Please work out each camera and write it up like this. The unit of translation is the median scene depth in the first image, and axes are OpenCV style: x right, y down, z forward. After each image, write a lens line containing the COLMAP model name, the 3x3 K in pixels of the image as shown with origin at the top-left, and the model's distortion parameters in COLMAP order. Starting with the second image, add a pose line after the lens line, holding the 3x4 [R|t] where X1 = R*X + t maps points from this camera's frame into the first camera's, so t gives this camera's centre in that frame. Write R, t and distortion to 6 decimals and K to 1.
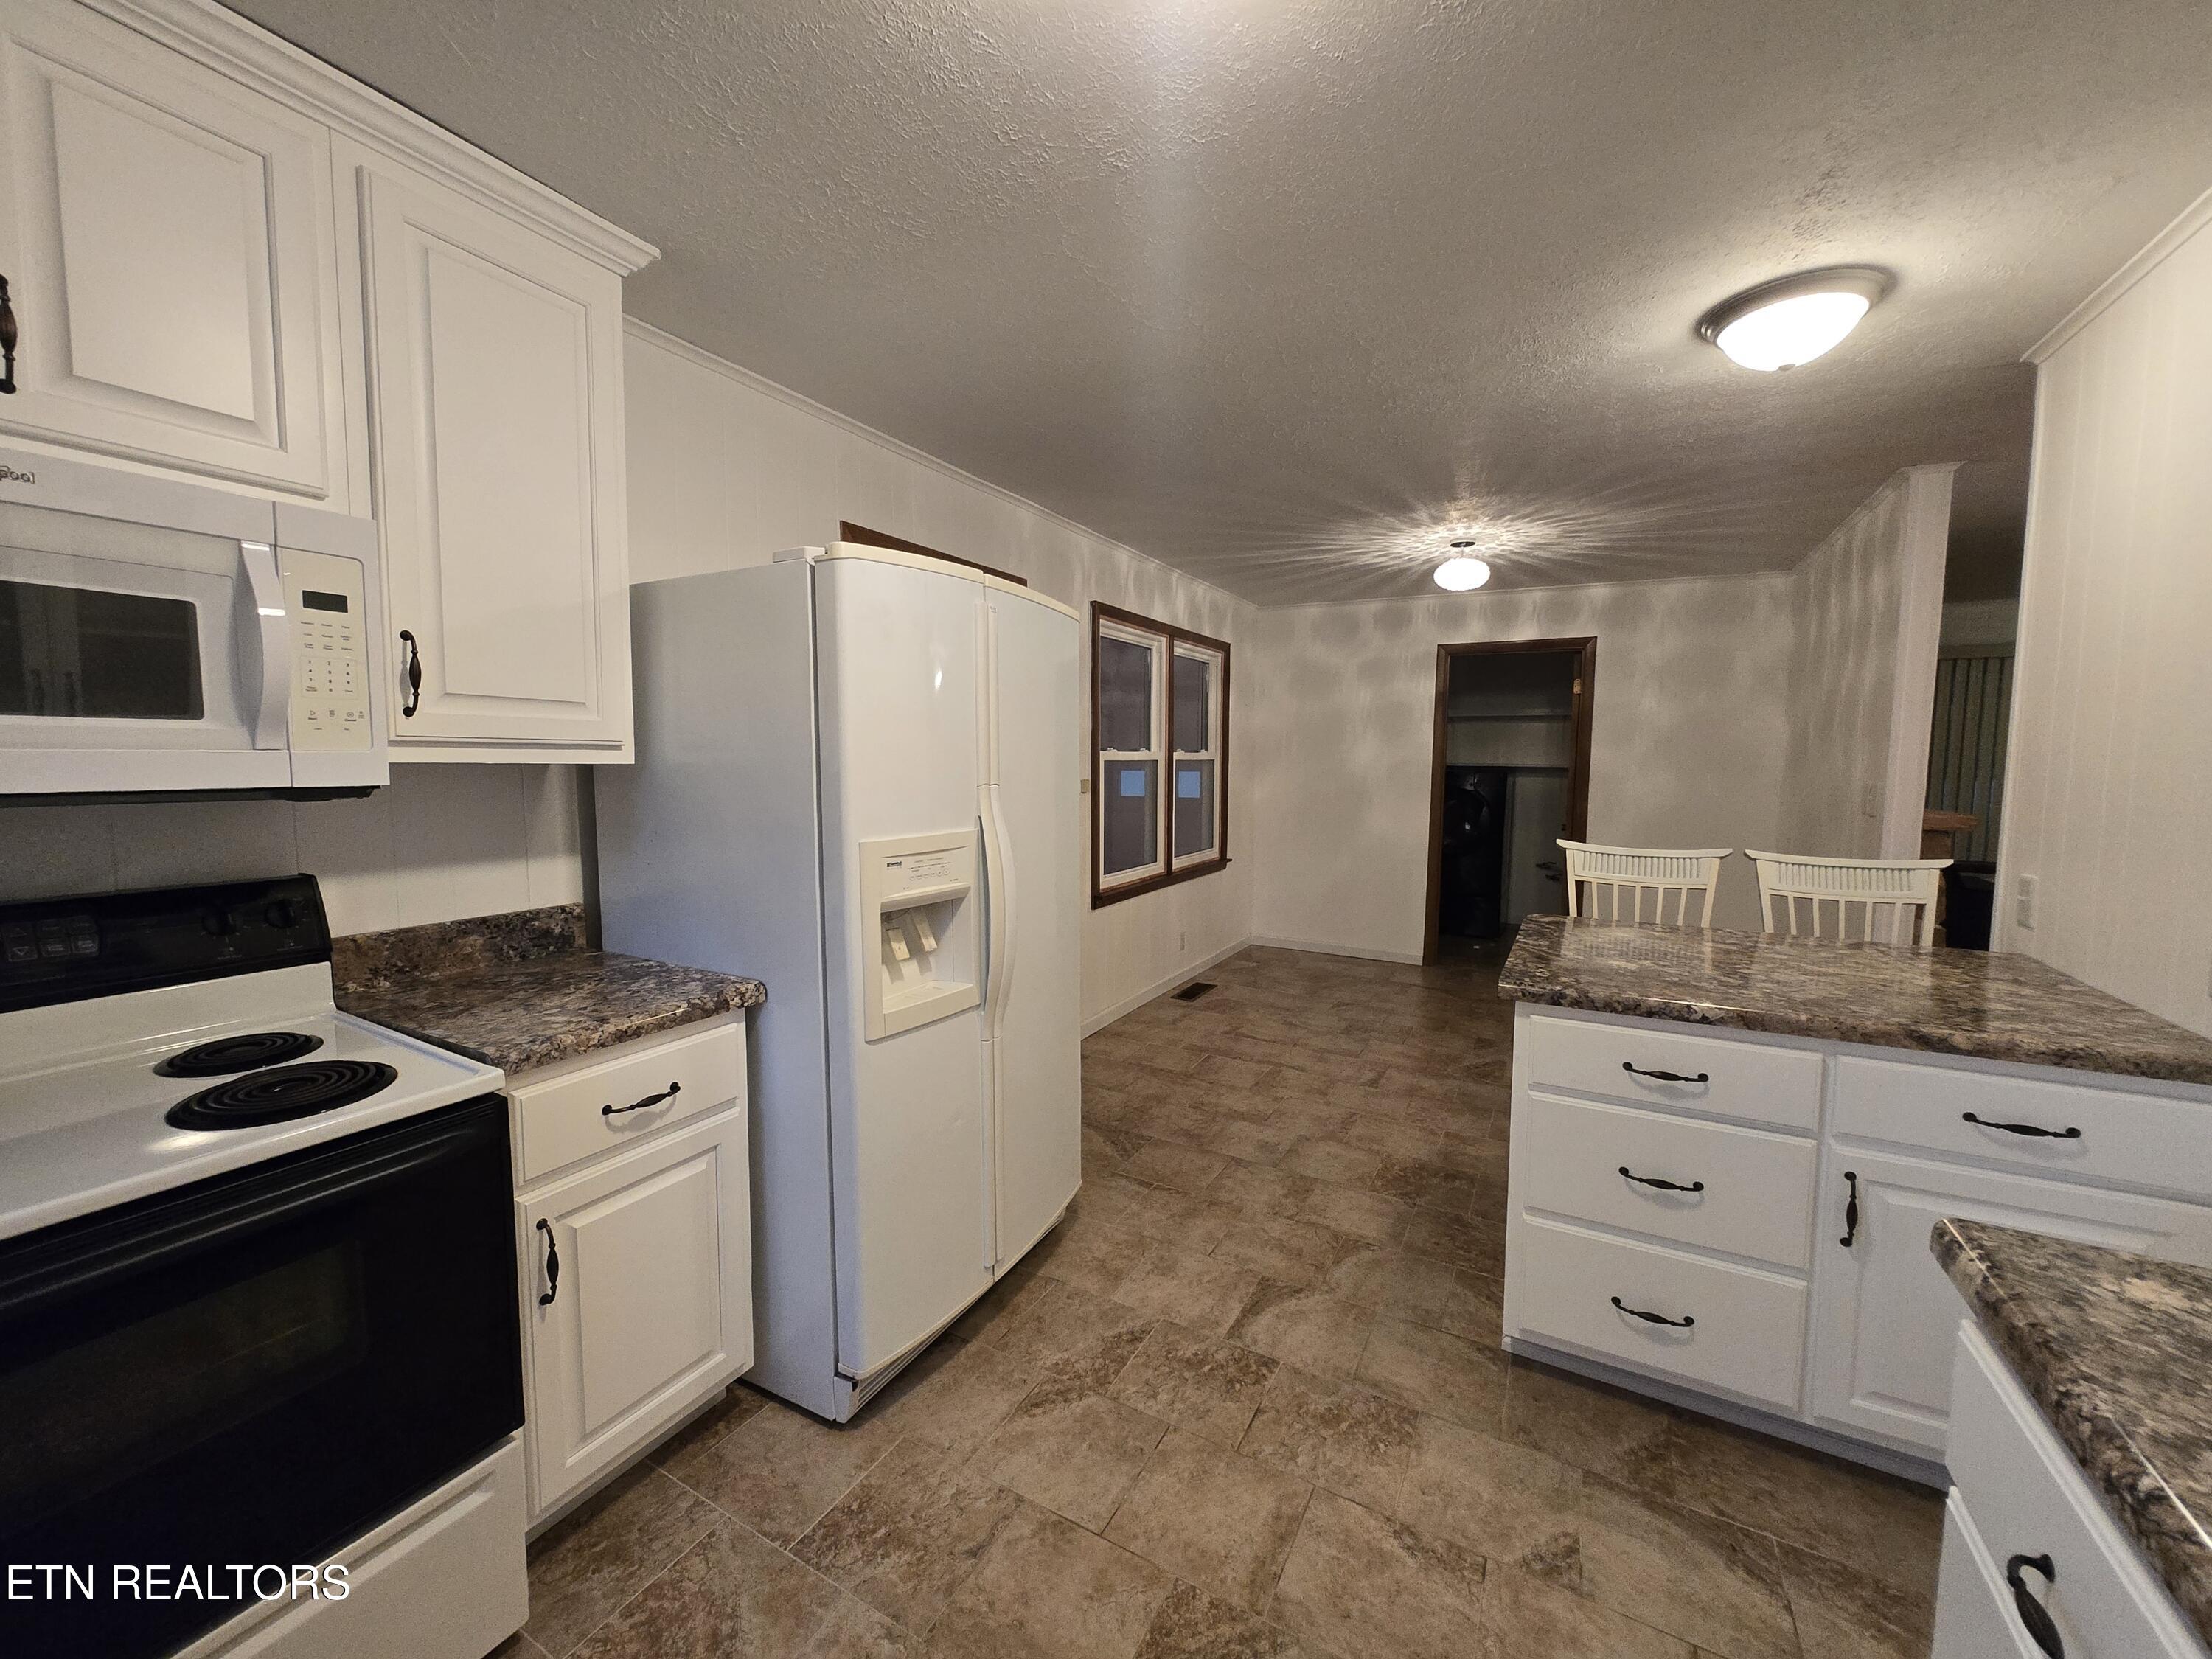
lens RADIAL K [[867.2, 0, 1094.1], [0, 867.2, 826.4], [0, 0, 1]] dist [-0.001485, -0.000459]
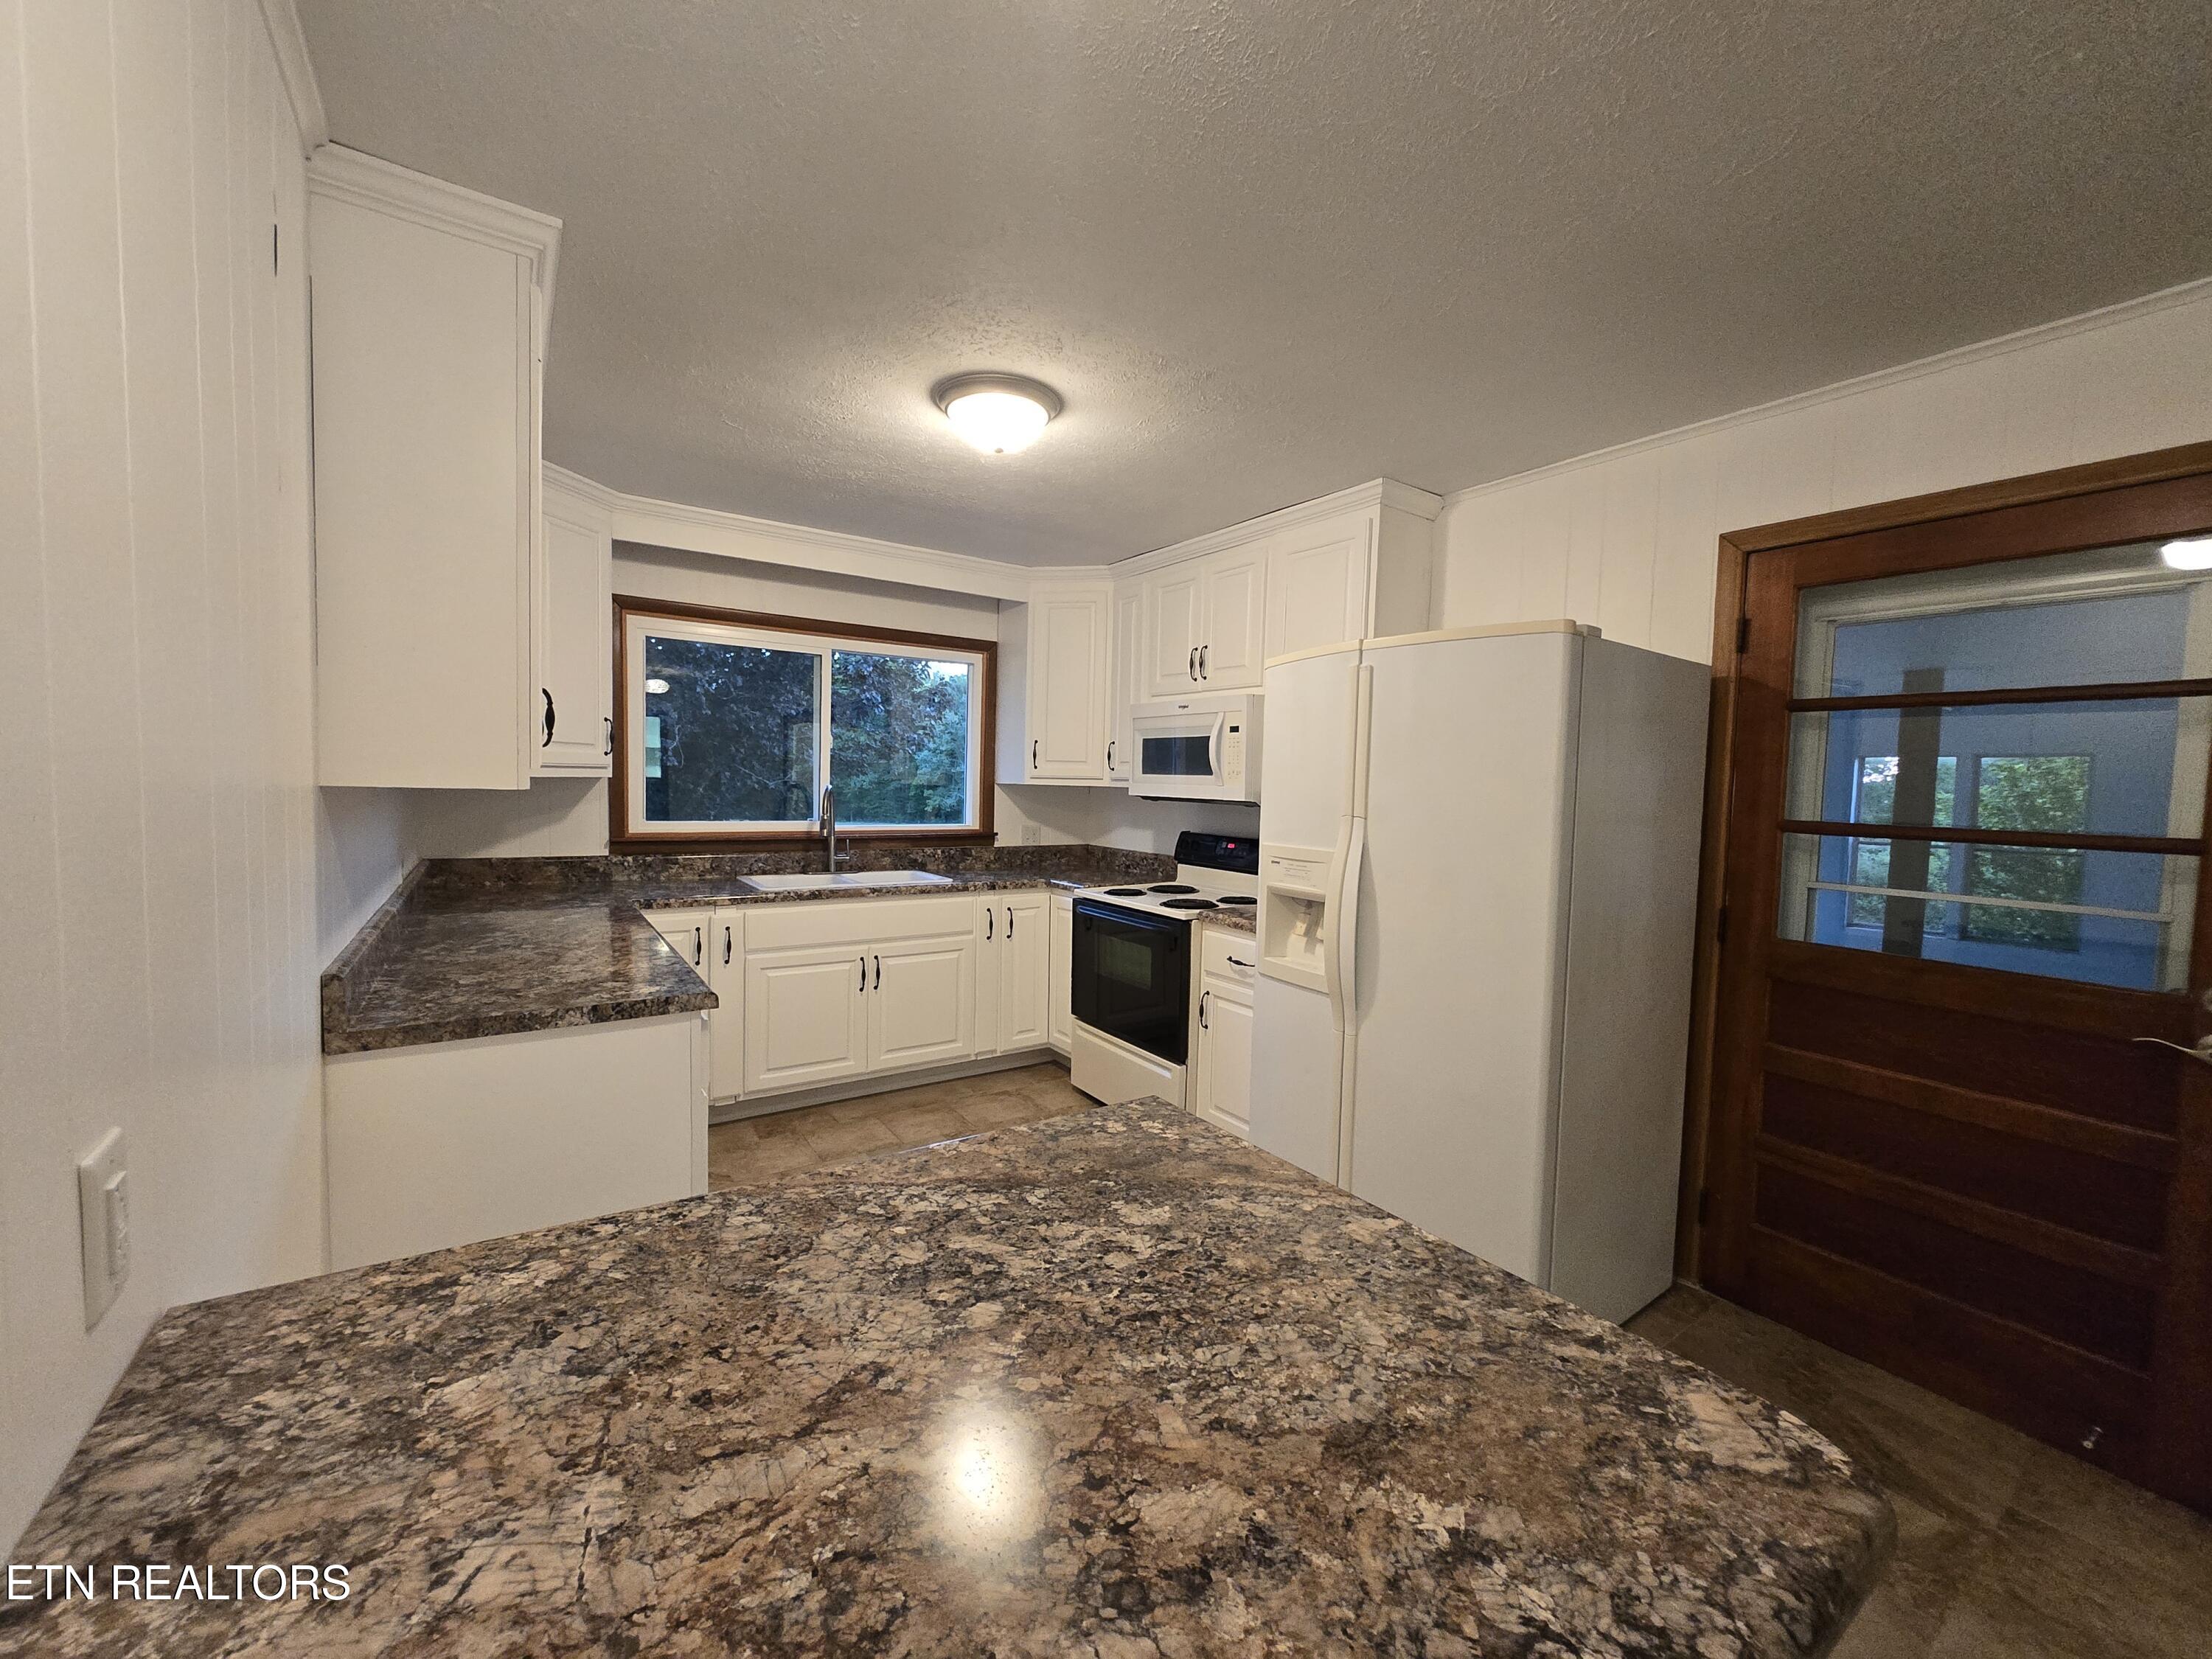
lens RADIAL K [[867.2, 0, 1094.1], [0, 867.2, 826.4], [0, 0, 1]] dist [-0.001485, -0.000459]
pose [[-0.450081, 0.026174, -0.892604, 1.662863], [-0.101035, 0.991659, 0.080024, -0.138171], [0.887254, 0.126202, -0.443682, 1.850102]]
